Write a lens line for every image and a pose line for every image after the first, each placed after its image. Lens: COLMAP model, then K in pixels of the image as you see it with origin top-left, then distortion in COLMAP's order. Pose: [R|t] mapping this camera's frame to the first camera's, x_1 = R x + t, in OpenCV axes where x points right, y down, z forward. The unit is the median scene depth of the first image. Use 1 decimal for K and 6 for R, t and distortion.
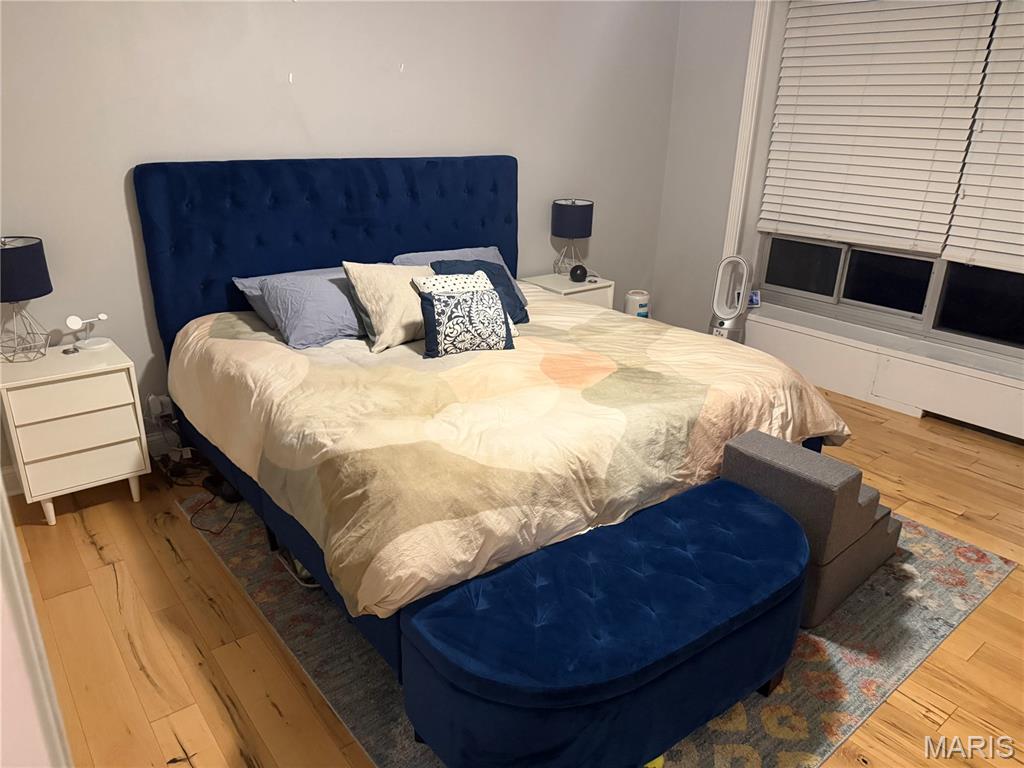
lens RADIAL K [[717.8, 0, 512.0], [0, 717.8, 384.0], [0, 0, 1]] dist [0.101517, -0.163820]
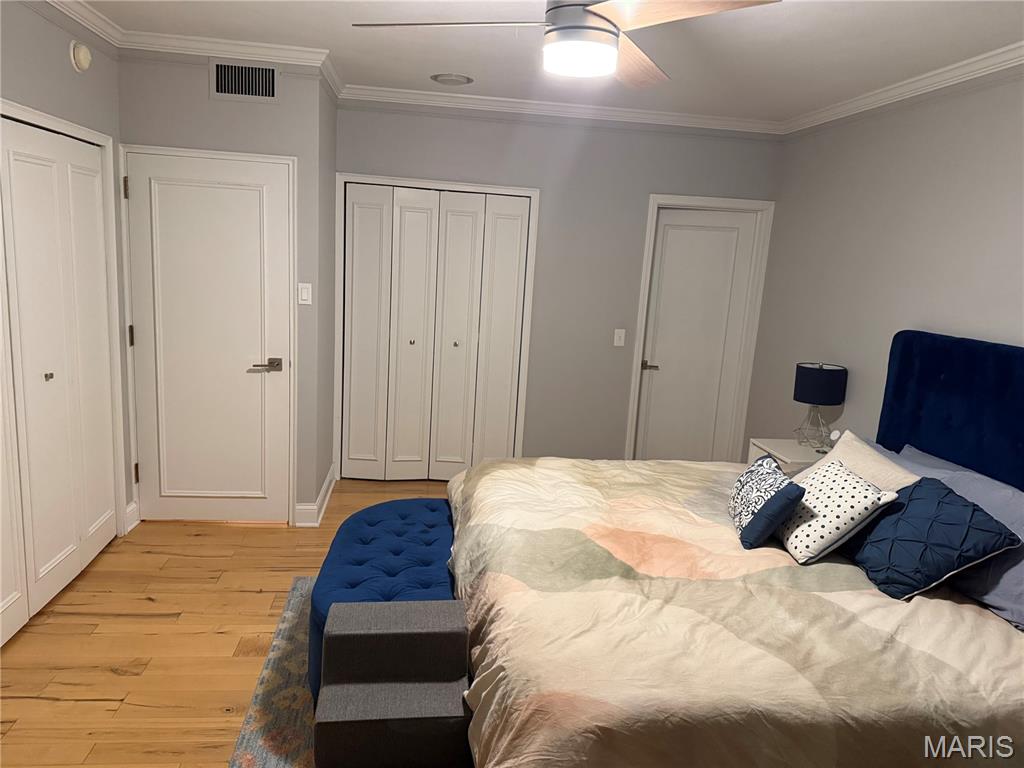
lens RADIAL K [[717.8, 0, 512.0], [0, 717.8, 384.0], [0, 0, 1]] dist [0.101517, -0.163820]
pose [[-0.528661, 0.103532, -0.842495, 1.176476], [-0.353429, 0.875559, 0.329370, -0.563819], [0.771755, 0.471887, -0.426283, 1.565614]]
